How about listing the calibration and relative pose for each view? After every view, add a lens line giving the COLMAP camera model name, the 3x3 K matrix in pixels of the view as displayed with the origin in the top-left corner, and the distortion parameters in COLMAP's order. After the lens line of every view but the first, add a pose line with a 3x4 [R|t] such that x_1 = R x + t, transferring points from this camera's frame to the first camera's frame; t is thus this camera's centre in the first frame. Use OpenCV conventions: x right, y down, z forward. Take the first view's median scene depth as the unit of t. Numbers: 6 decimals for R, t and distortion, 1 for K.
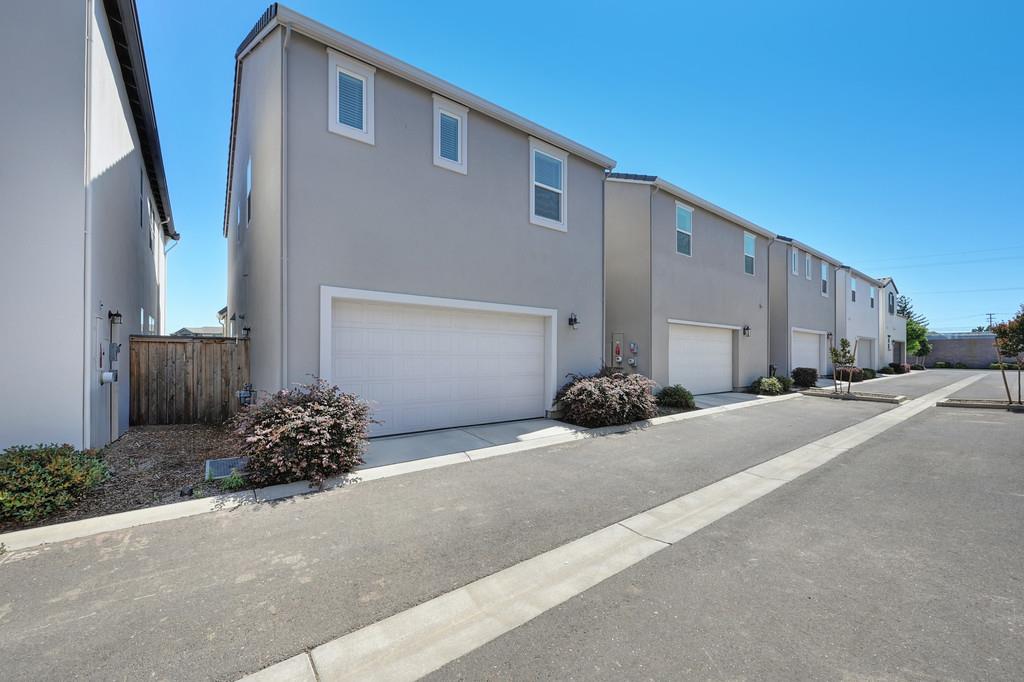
lens RADIAL K [[409.1, 0, 526.8], [0, 409.1, 351.7], [0, 0, 1]] dist [0.001768, -0.000167]
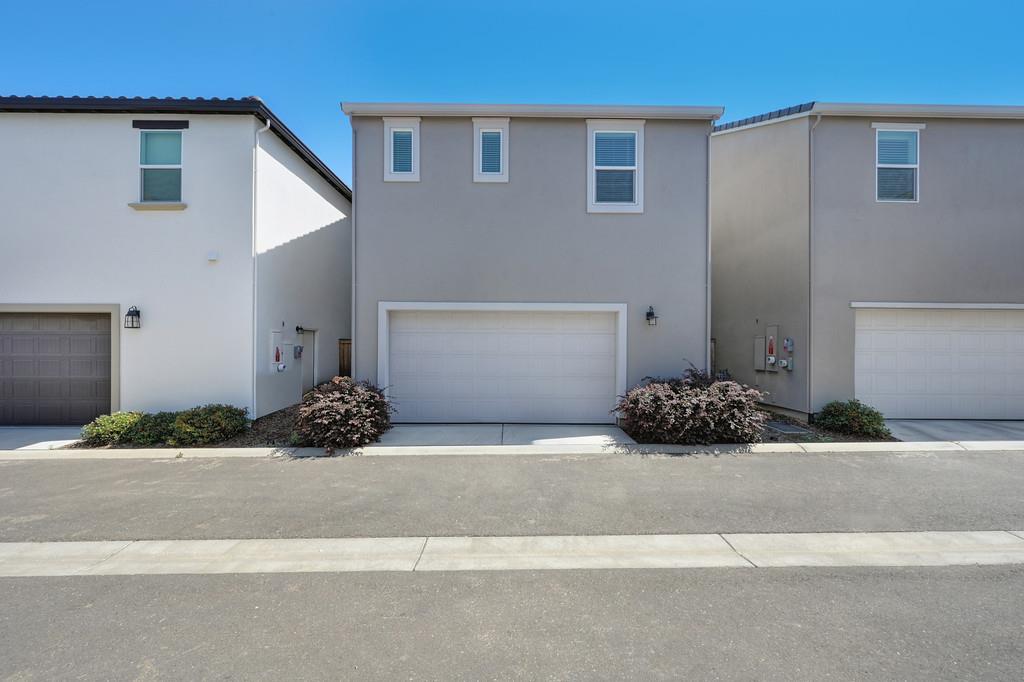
lens RADIAL K [[409.1, 0, 514.4], [0, 409.1, 344.6], [0, 0, 1]] dist [0.001768, -0.000167]
pose [[0.789421, -0.001442, -0.613851, 0.505197], [0.003385, 0.999992, 0.002004, -0.020765], [0.613843, -0.003660, 0.789419, 0.185719]]
